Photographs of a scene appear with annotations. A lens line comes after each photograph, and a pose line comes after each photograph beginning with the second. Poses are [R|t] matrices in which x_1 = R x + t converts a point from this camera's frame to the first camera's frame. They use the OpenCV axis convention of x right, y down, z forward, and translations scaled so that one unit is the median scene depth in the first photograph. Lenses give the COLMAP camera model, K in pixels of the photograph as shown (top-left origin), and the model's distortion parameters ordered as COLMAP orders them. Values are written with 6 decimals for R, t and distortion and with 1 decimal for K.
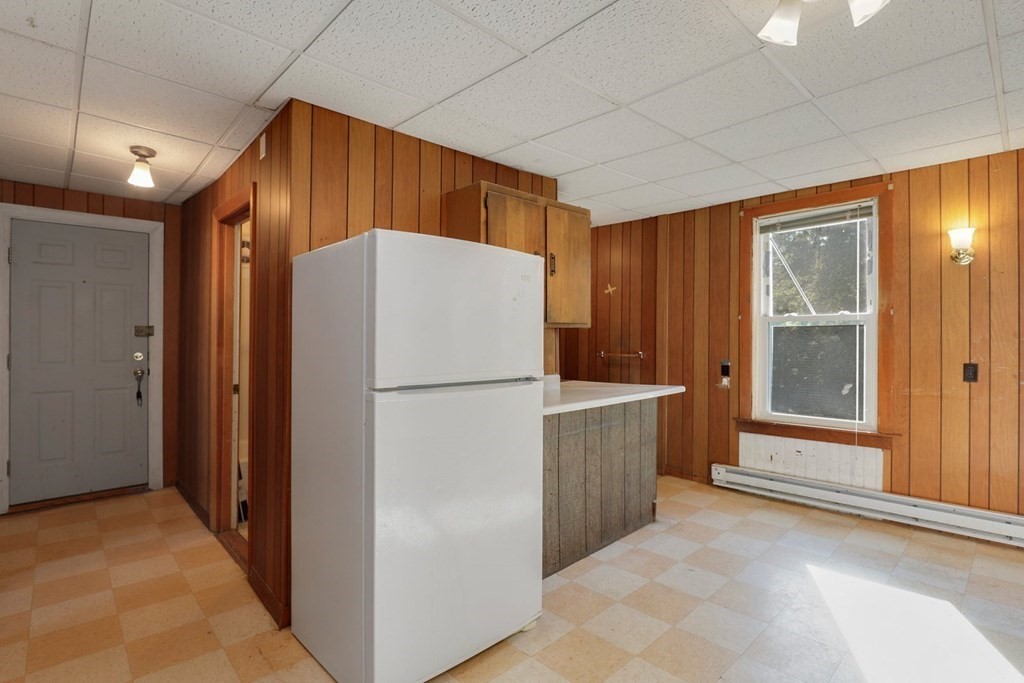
lens RADIAL K [[498.9, 0, 515.5], [0, 498.9, 340.4], [0, 0, 1]] dist [-0.021165, -0.000266]
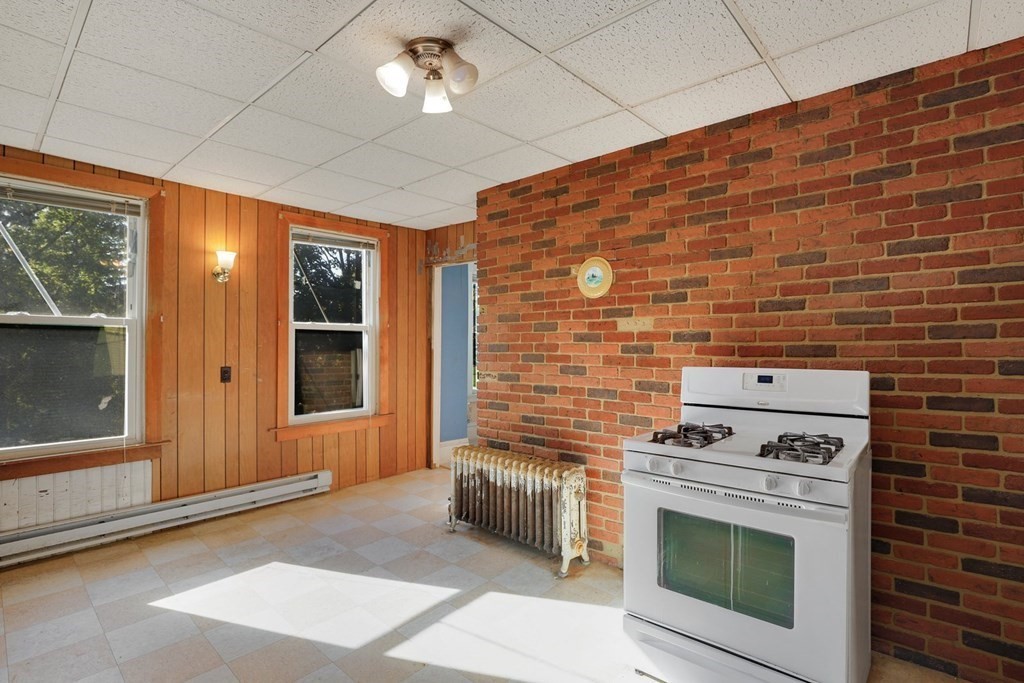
lens RADIAL K [[498.9, 0, 516.6], [0, 498.9, 341.0], [0, 0, 1]] dist [-0.021165, -0.000266]
pose [[-0.092980, 0.007087, 0.995643, -0.315774], [-0.000132, 0.999975, -0.007130, -0.006685], [-0.995668, -0.000794, -0.092977, 0.405458]]
